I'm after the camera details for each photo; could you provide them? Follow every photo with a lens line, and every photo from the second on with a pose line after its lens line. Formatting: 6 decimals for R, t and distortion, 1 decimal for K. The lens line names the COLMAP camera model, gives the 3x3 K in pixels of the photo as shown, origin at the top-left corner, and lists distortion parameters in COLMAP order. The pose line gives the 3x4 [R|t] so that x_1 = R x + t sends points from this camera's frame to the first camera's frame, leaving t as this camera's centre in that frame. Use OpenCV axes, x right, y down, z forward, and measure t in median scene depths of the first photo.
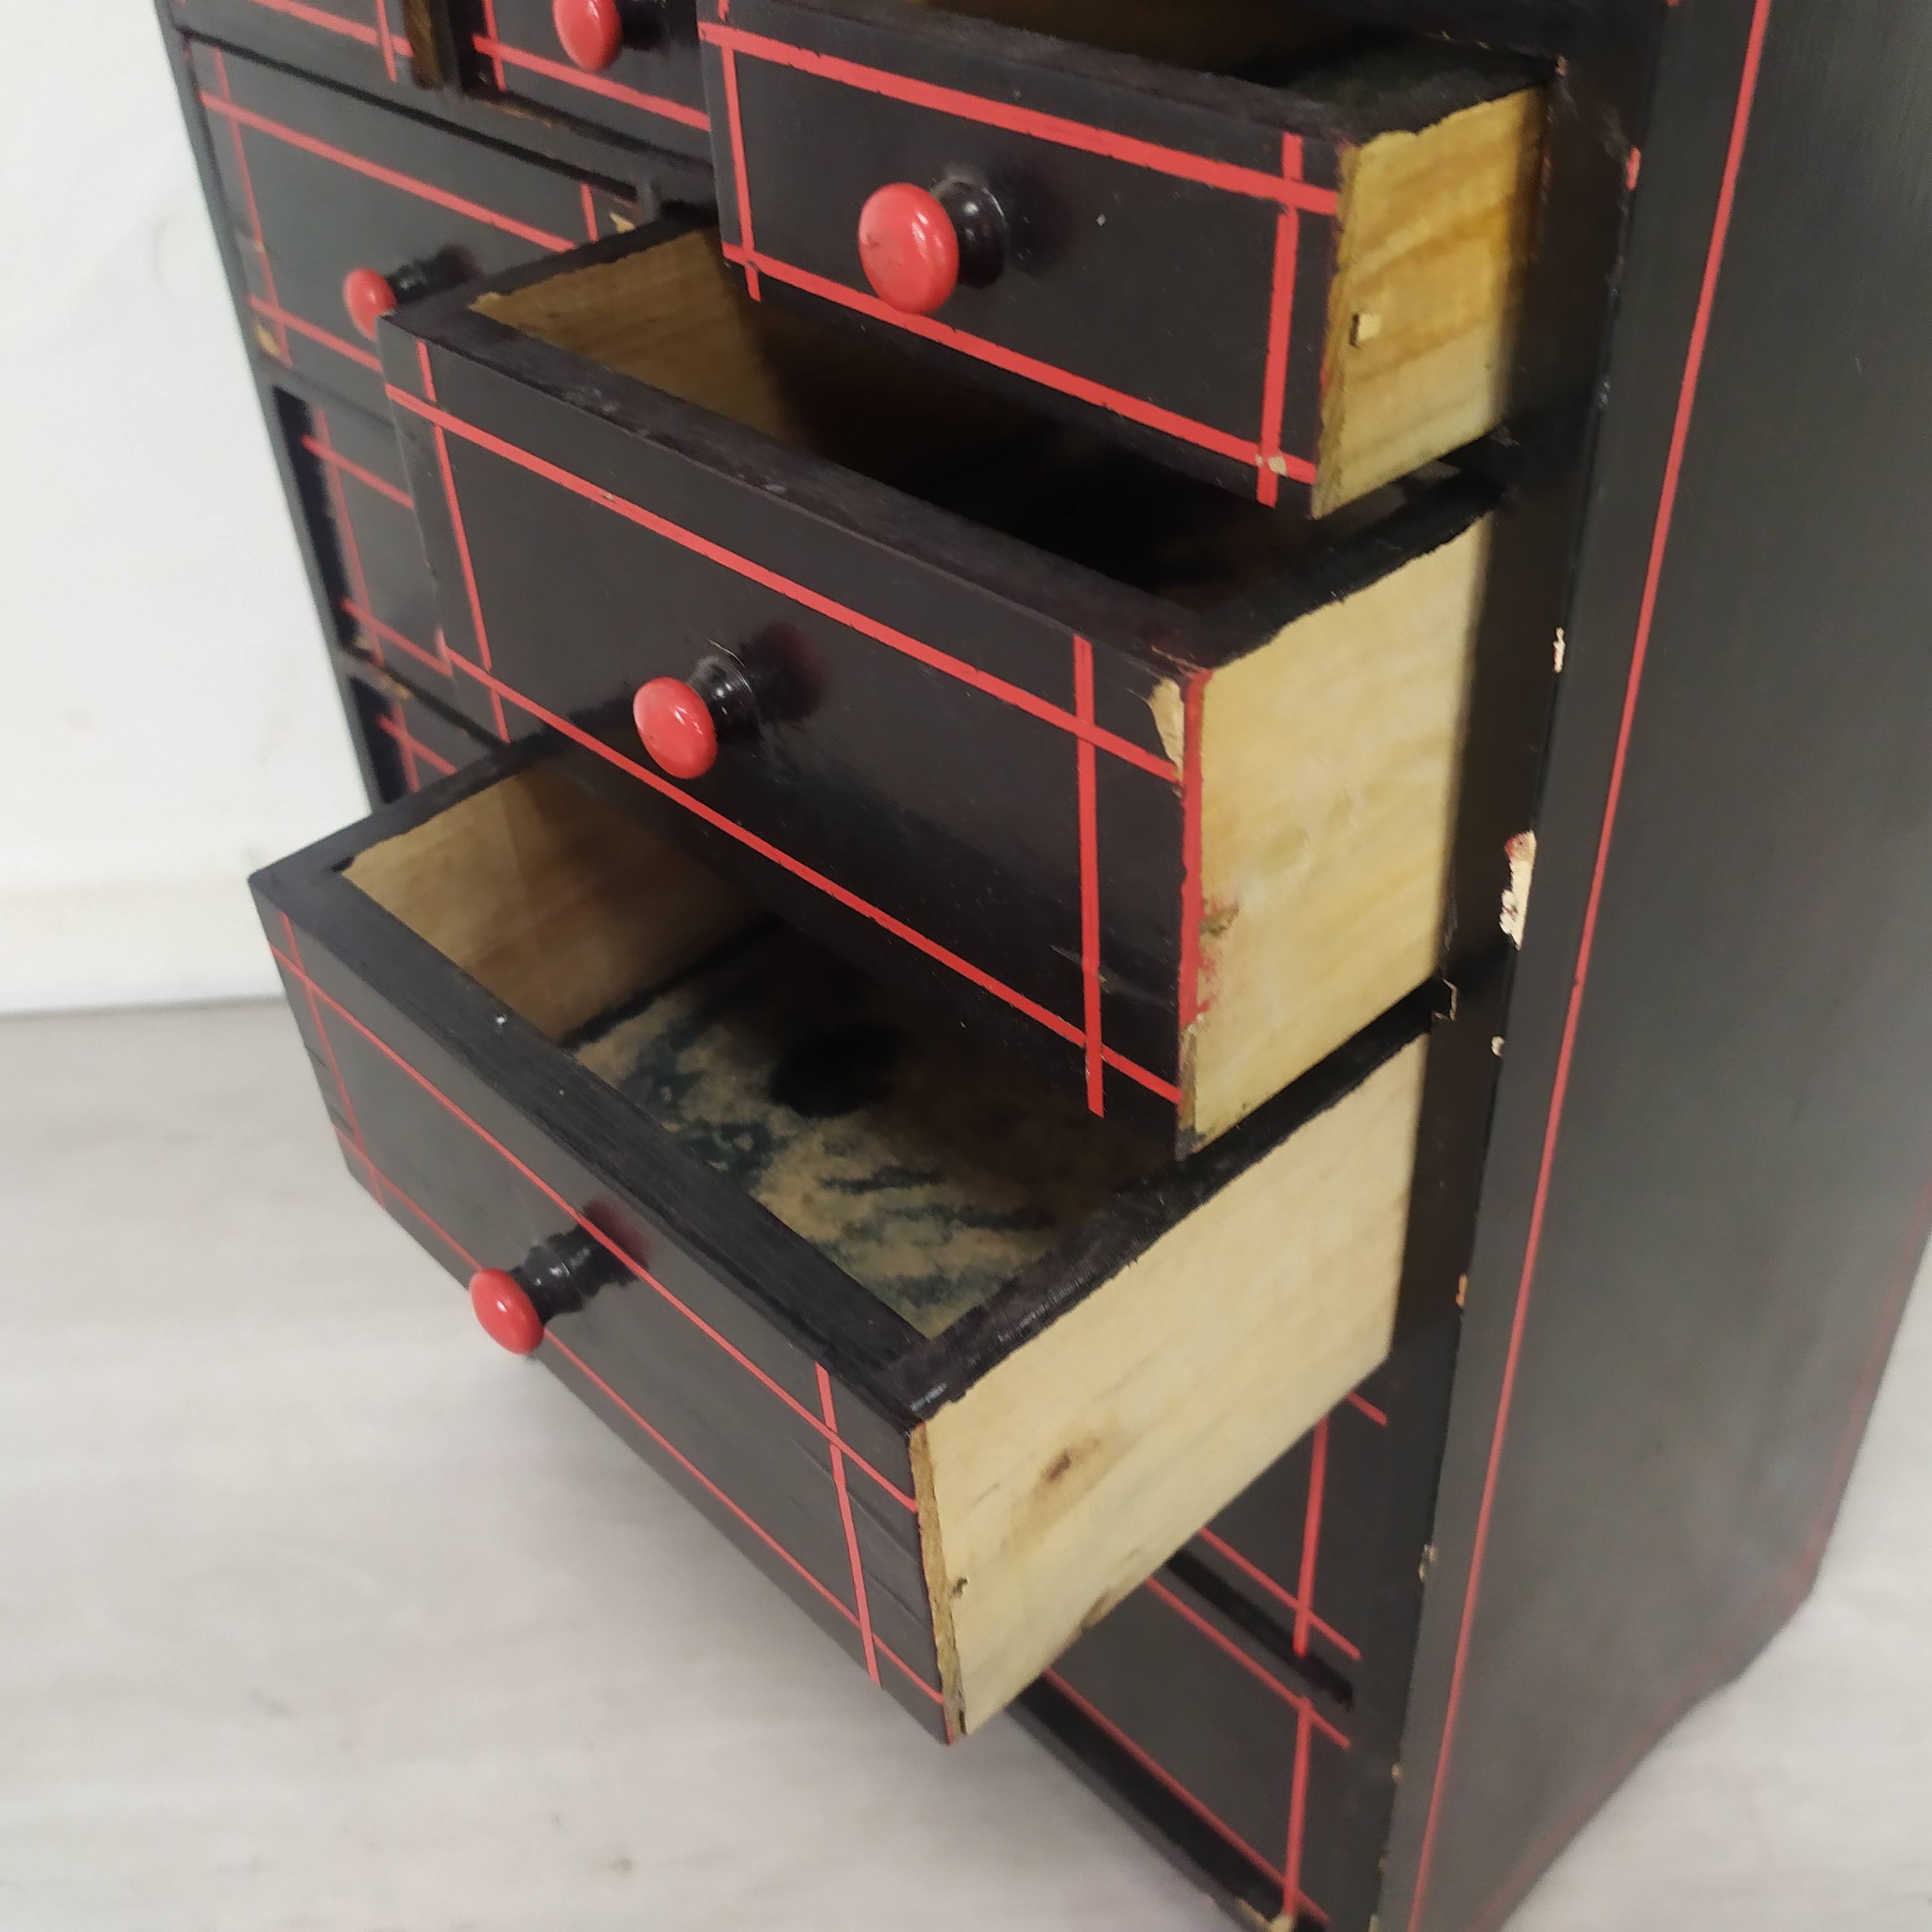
lens RADIAL K [[2086.6, 0, 1058.5], [0, 2086.6, 967.2], [0, 0, 1]] dist [-0.002976, -0.031964]
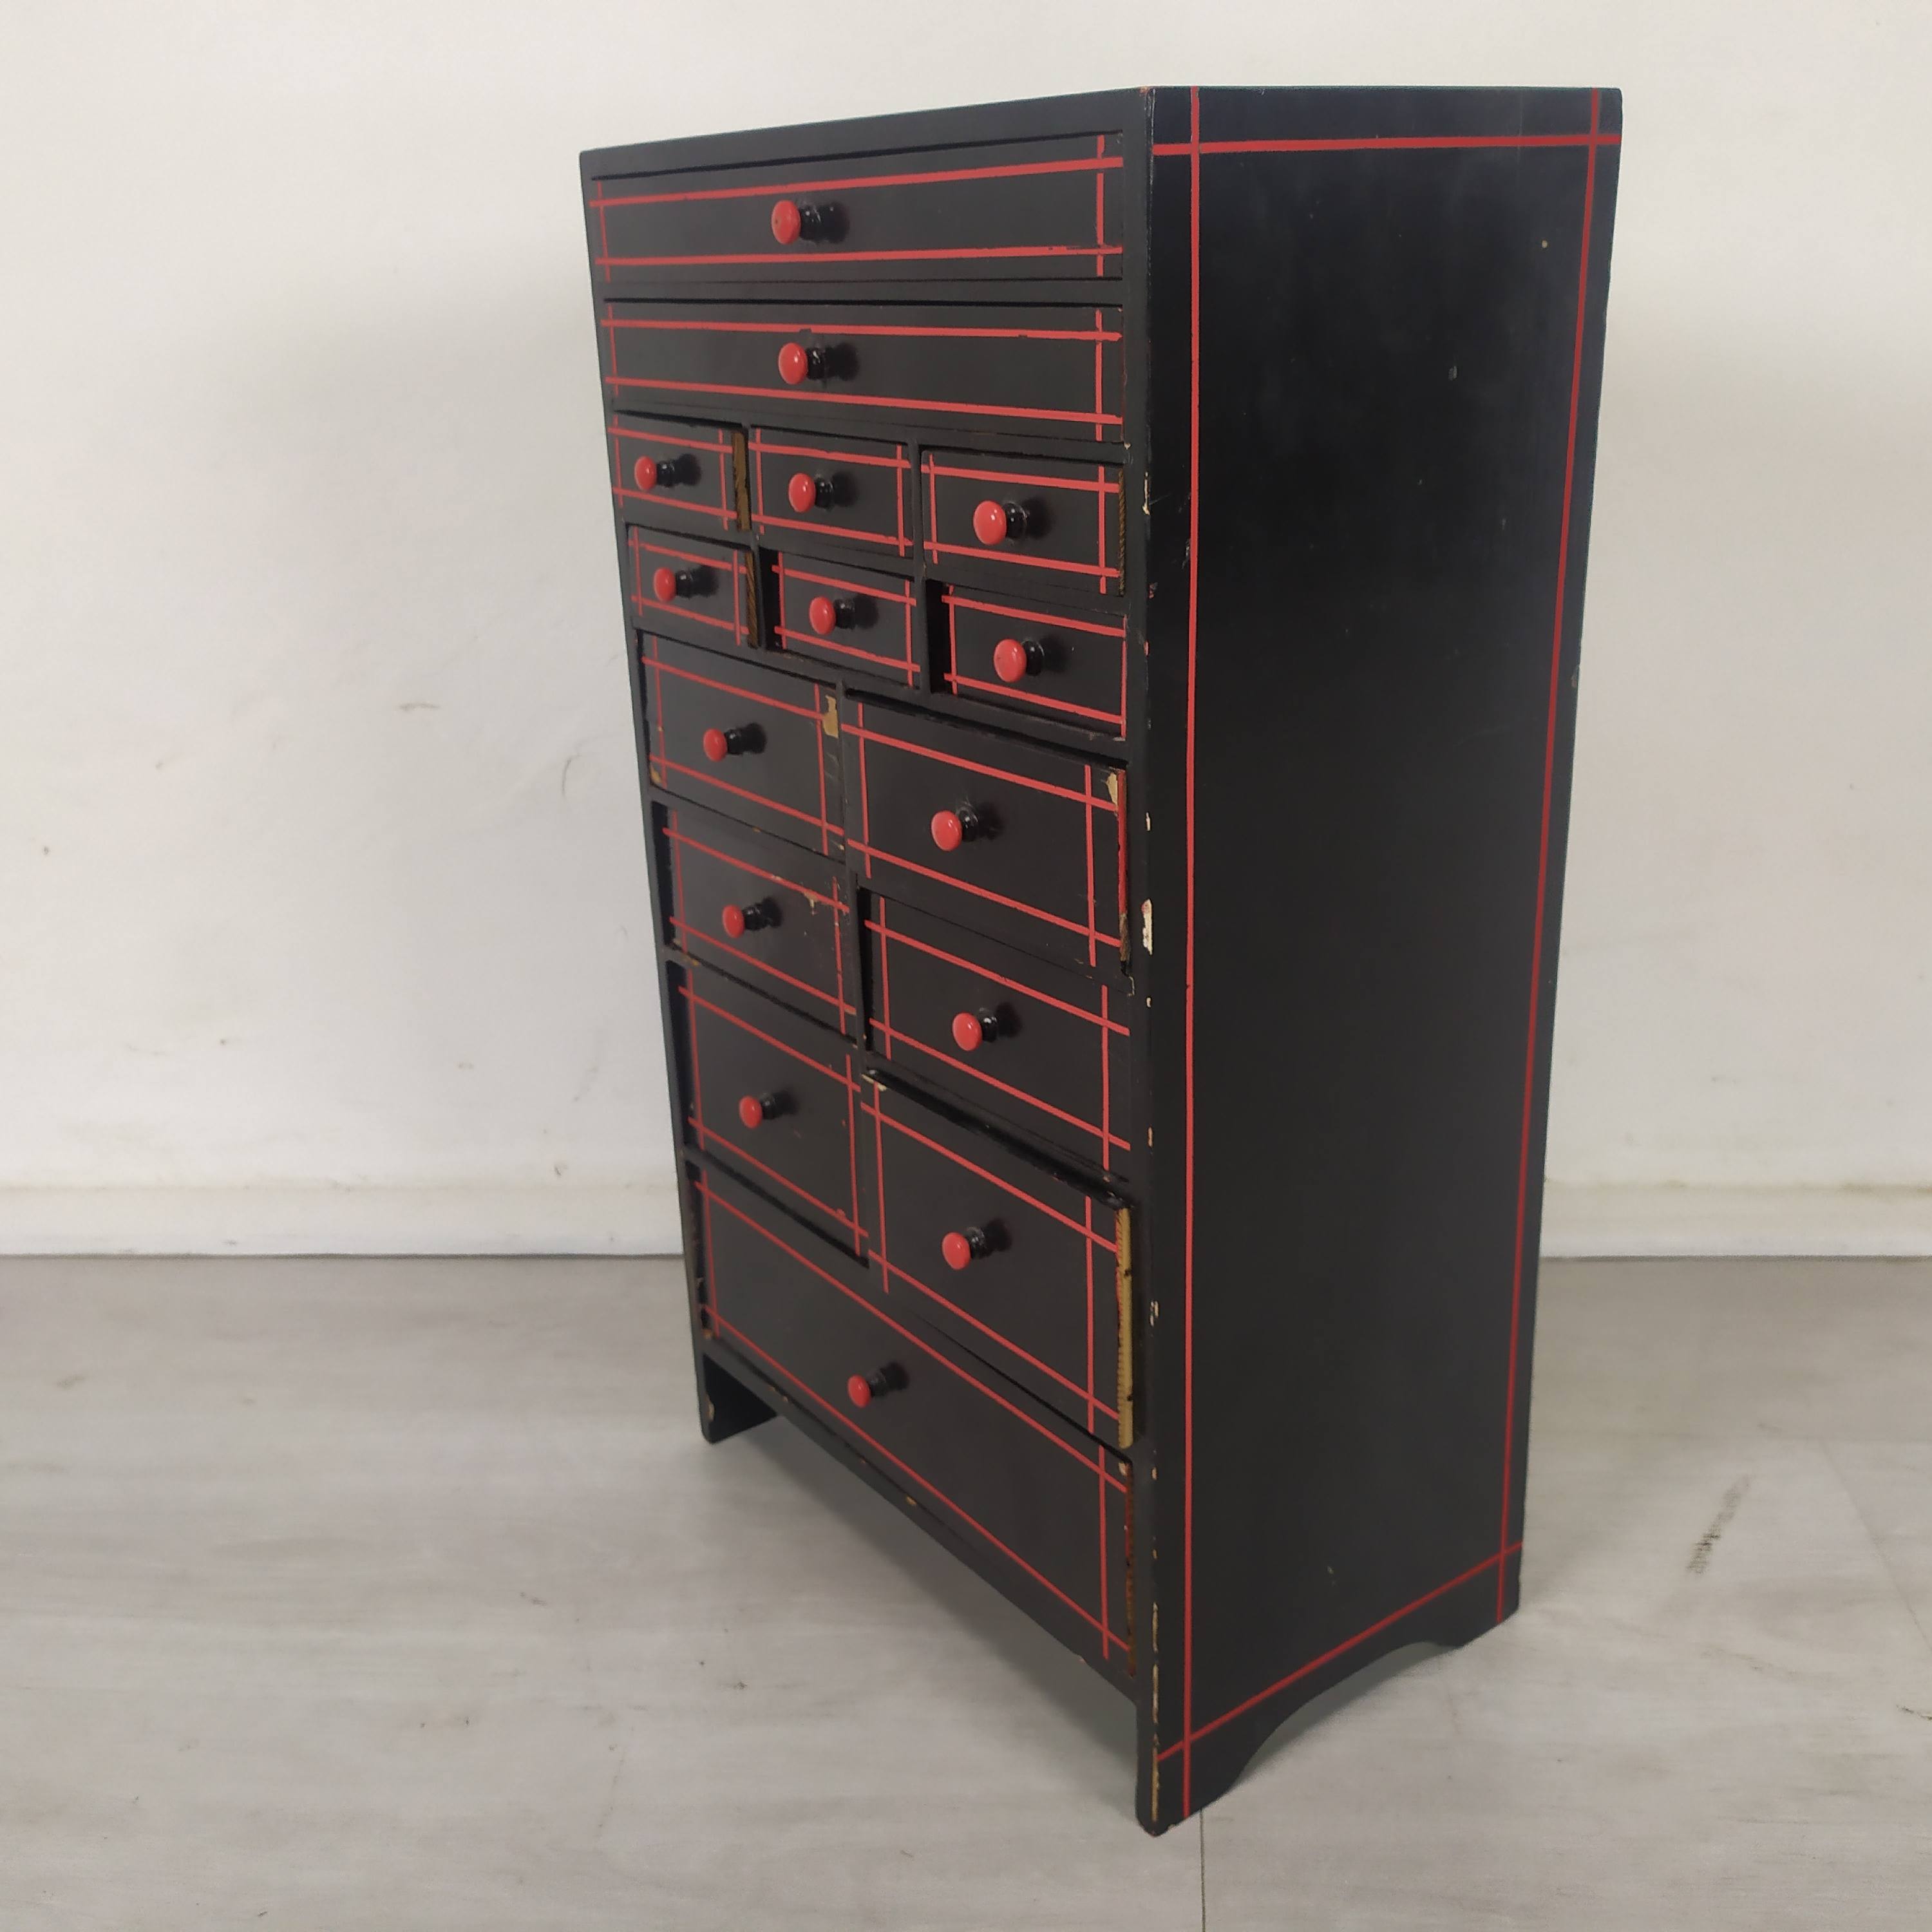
lens RADIAL K [[1980.6, 0, 957.0], [0, 1980.6, 897.0], [0, 0, 1]] dist [0.005993, 0.004148]
pose [[0.989100, 0.030233, -0.144109, 0.233006], [-0.074271, 0.947510, -0.310980, 0.479203], [0.127143, 0.318294, 0.939427, -0.898149]]
